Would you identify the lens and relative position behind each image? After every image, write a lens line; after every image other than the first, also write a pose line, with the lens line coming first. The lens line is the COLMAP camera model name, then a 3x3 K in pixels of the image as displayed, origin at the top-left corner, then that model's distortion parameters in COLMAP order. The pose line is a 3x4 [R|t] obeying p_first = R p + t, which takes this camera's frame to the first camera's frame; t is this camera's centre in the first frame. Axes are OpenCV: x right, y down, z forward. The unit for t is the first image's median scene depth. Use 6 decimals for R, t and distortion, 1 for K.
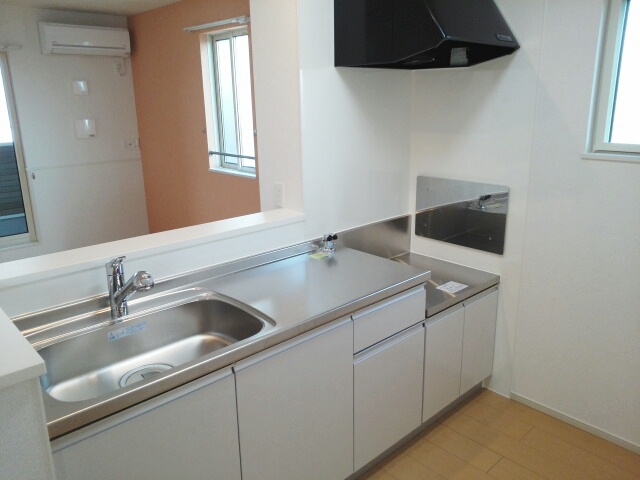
lens RADIAL K [[508.0, 0, 321.5], [0, 508.0, 239.2], [0, 0, 1]] dist [0.004171, -0.008641]
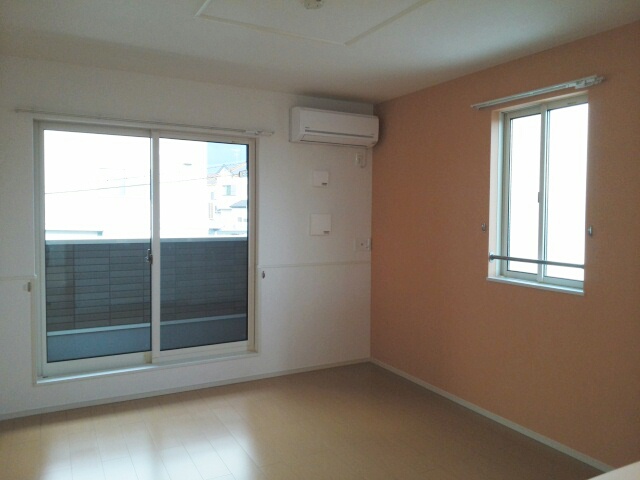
lens RADIAL K [[508.0, 0, 318.2], [0, 508.0, 239.8], [0, 0, 1]] dist [0.004171, -0.008641]
pose [[0.966550, 0.034590, -0.254135, -0.267868], [-0.088435, 0.975045, -0.203632, -0.015667], [0.240750, 0.219295, 0.945489, 0.199664]]
